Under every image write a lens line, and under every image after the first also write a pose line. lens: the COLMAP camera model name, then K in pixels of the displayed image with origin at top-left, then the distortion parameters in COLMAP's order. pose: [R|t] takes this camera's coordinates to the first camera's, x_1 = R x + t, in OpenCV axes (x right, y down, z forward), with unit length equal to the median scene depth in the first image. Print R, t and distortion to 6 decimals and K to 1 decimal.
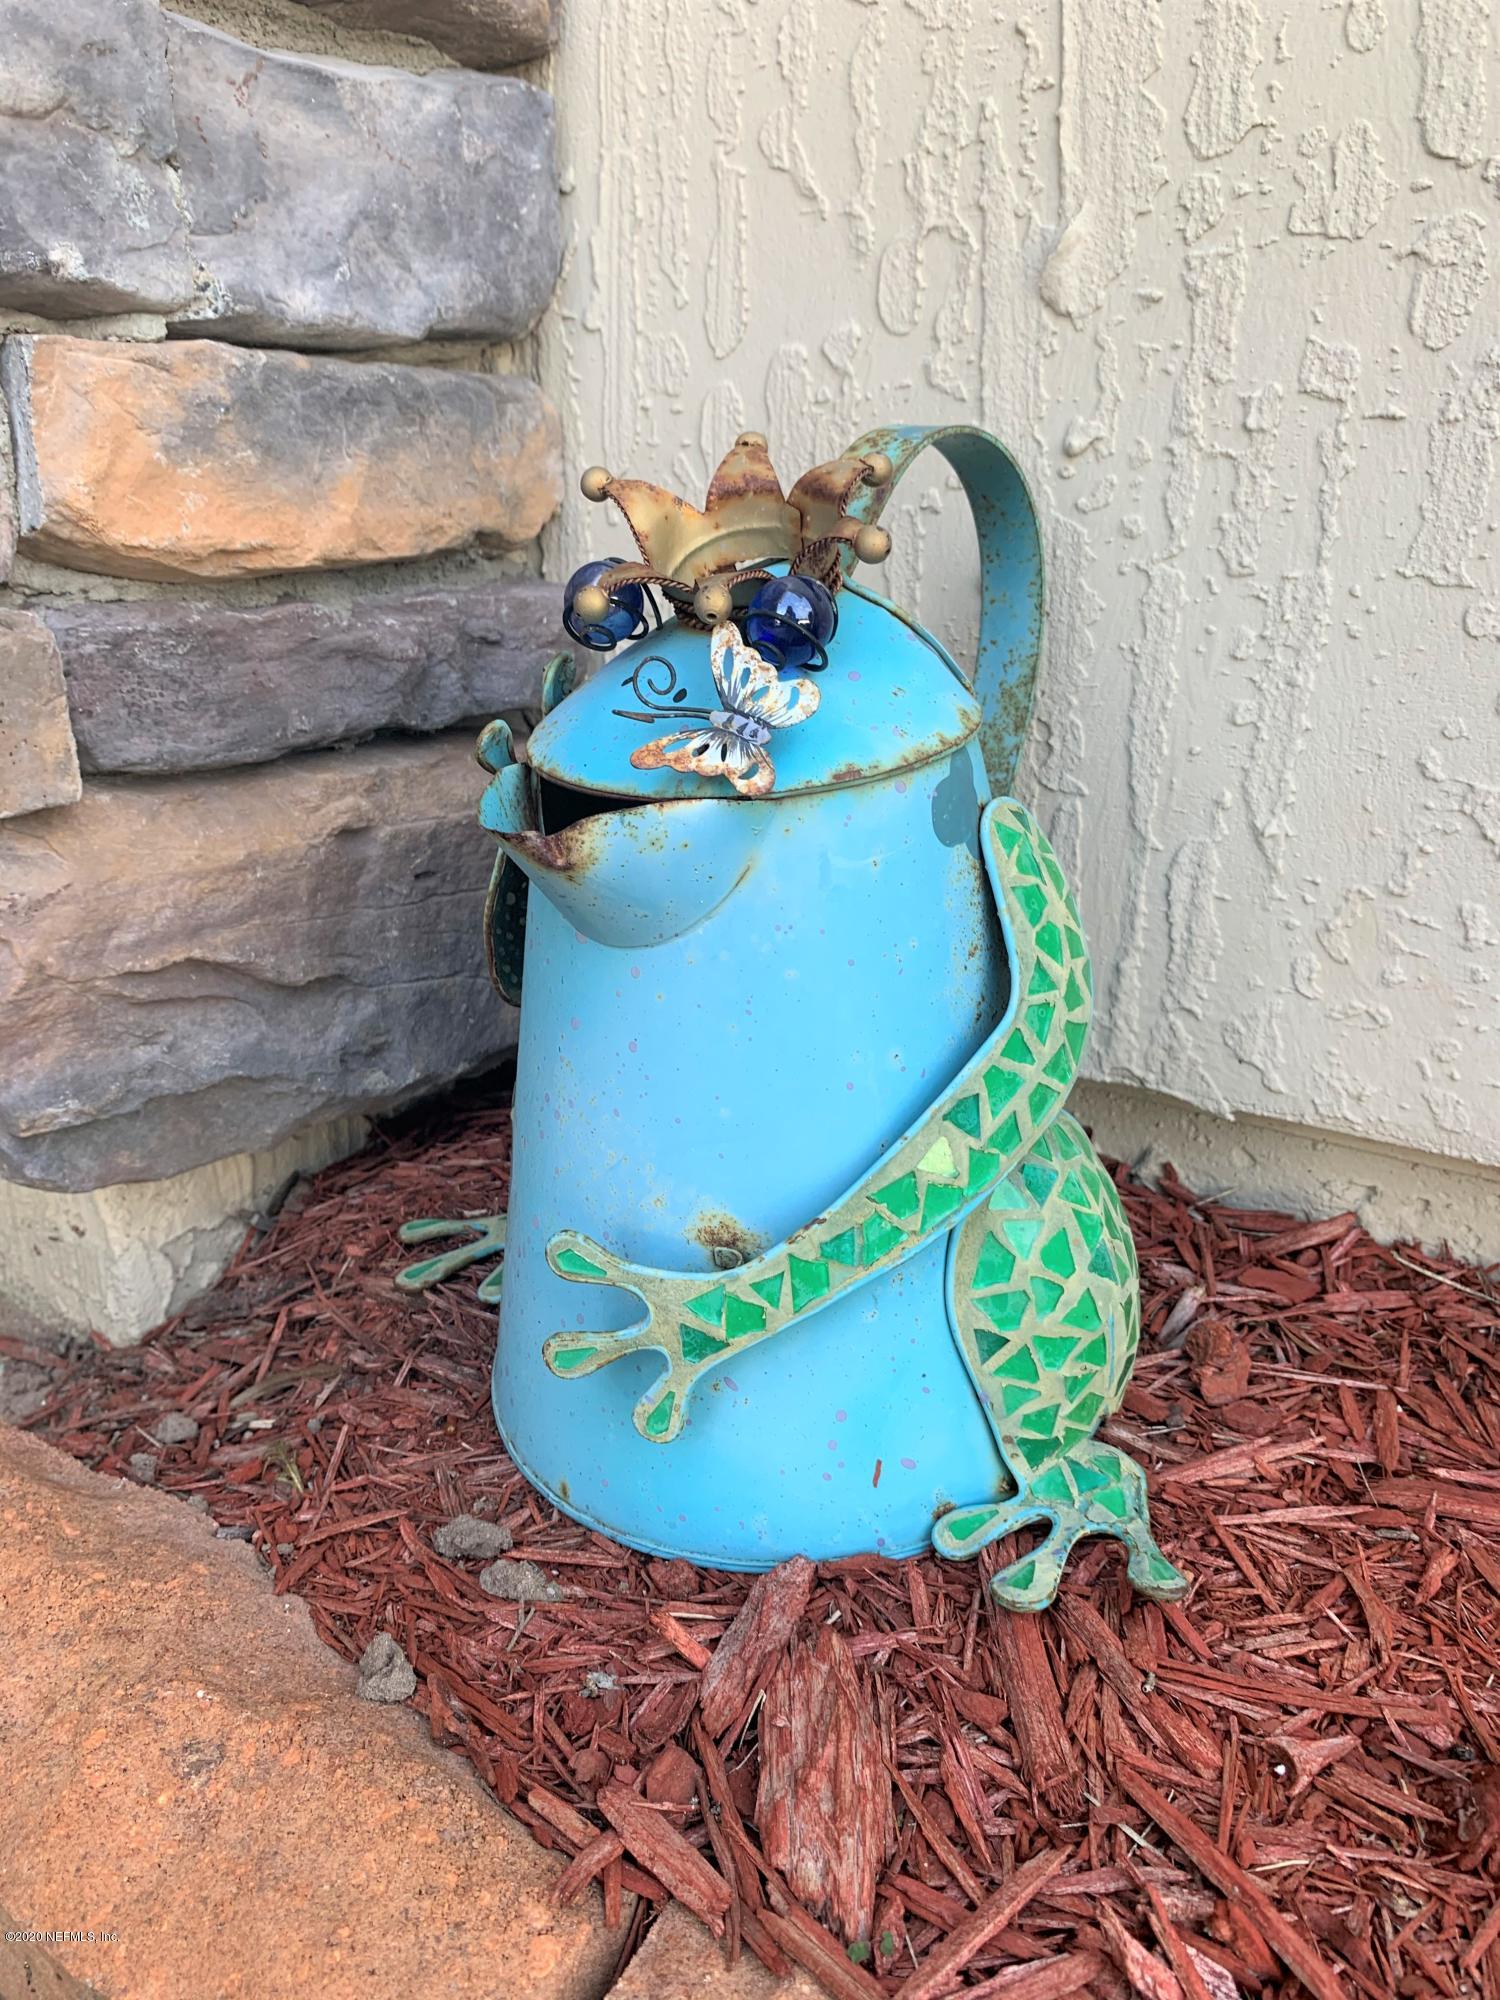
lens RADIAL K [[1525.7, 0, 738.4], [0, 1525.7, 991.7], [0, 0, 1]] dist [0.007384, -0.000132]
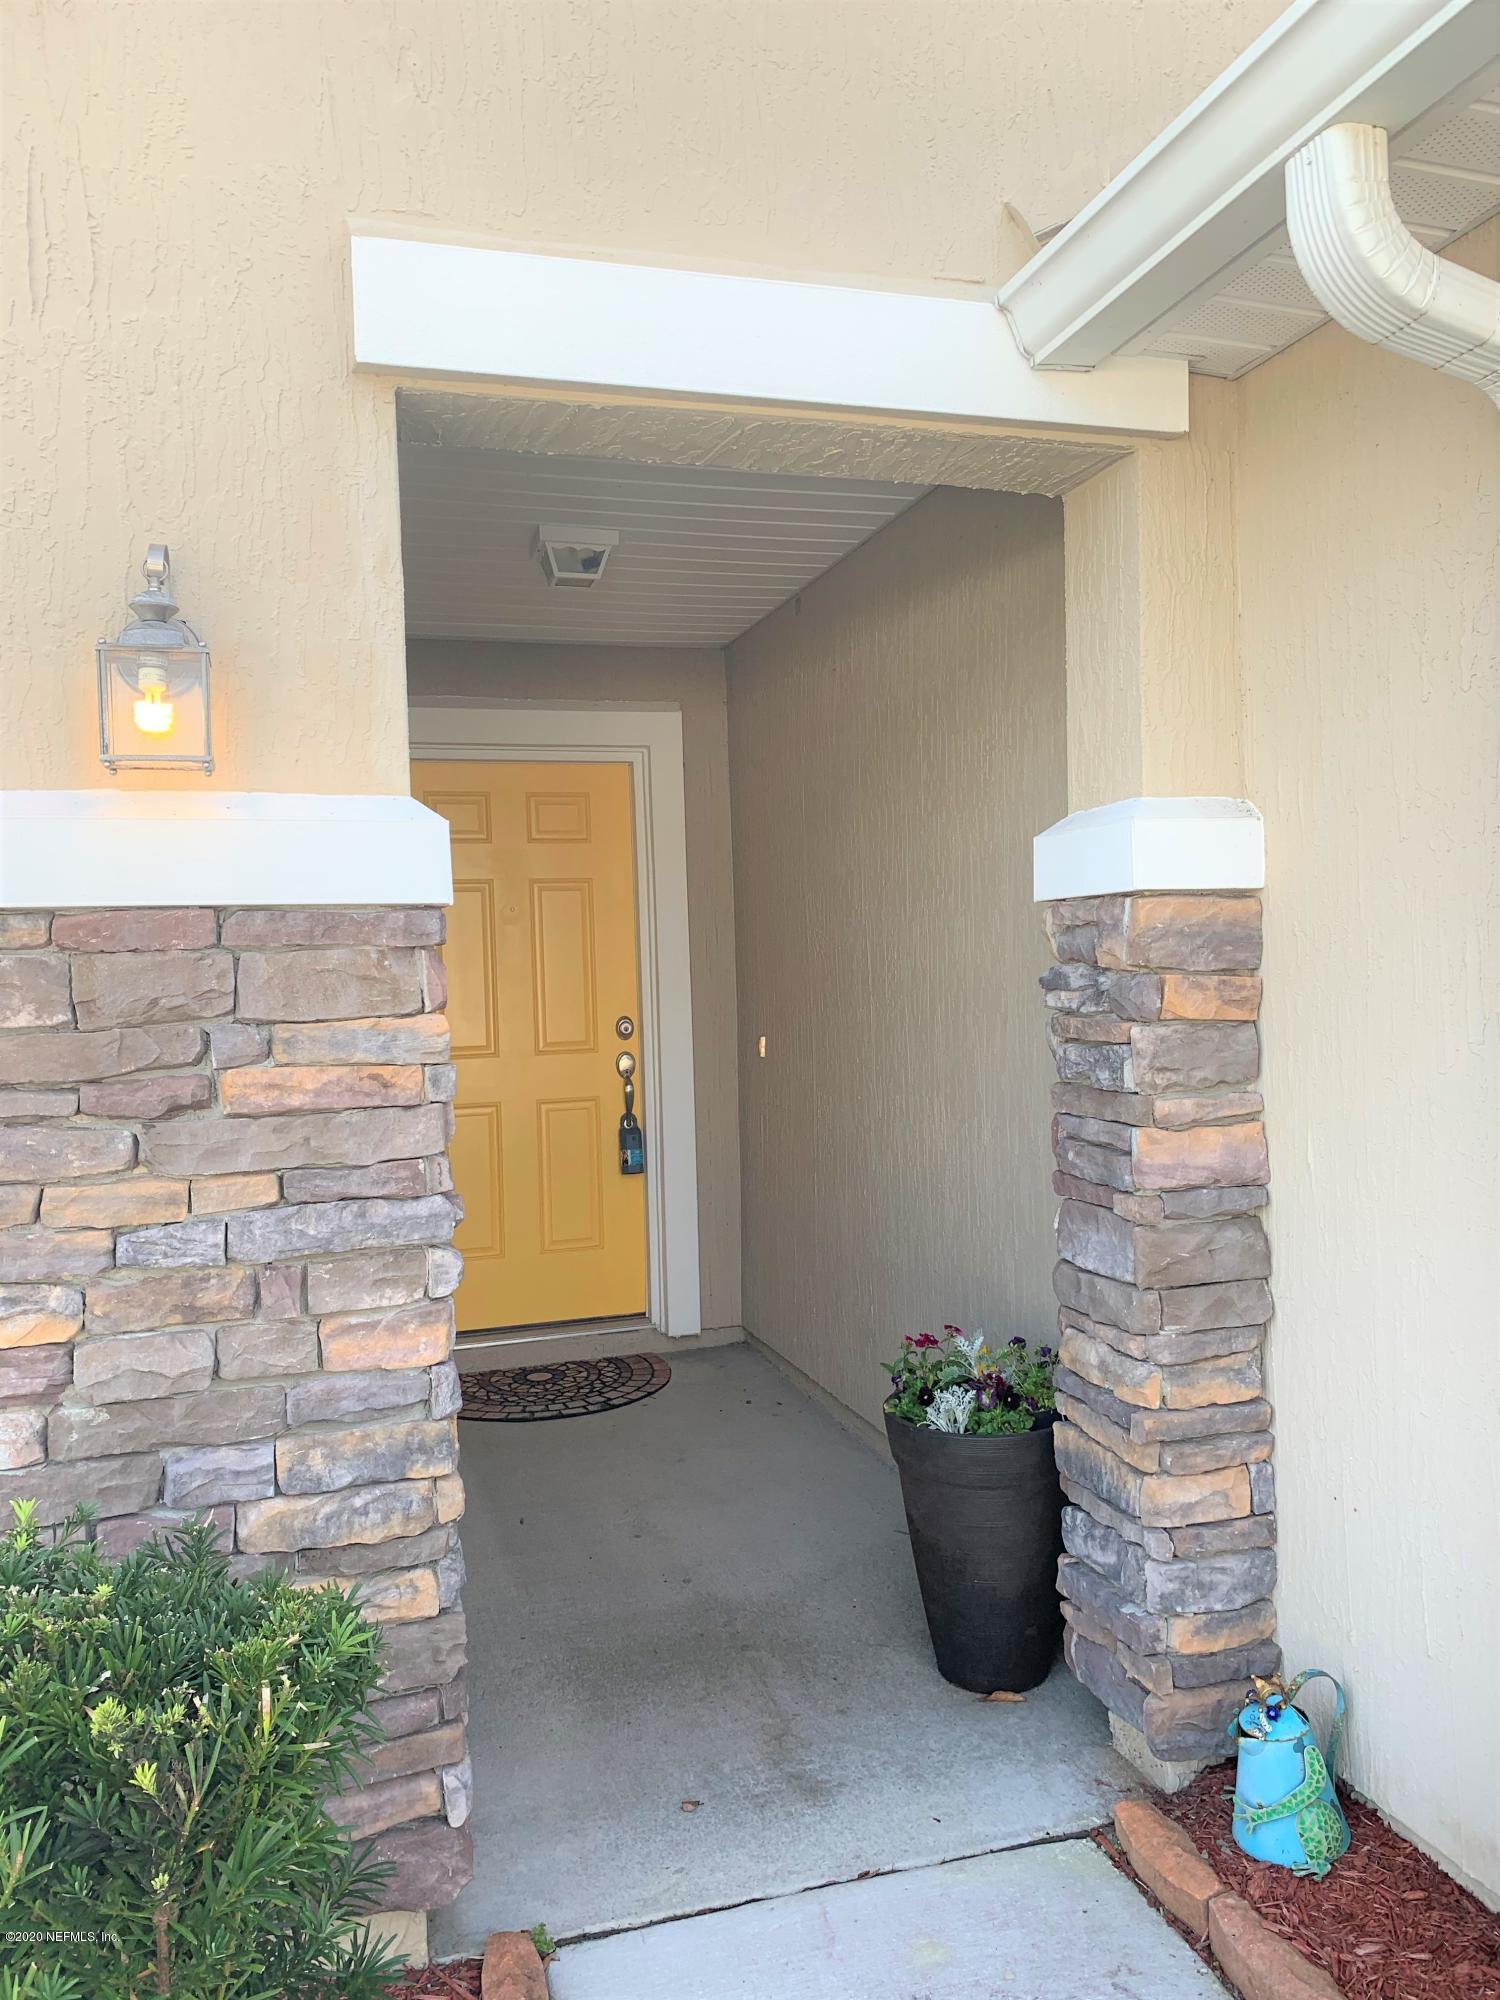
lens RADIAL K [[1525.7, 0, 738.4], [0, 1525.7, 991.7], [0, 0, 1]] dist [0.007384, -0.000132]
pose [[0.792868, -0.008881, -0.609329, 1.844803], [-0.158898, 0.962292, -0.220786, -1.144746], [0.588313, 0.271875, 0.761559, -5.170035]]
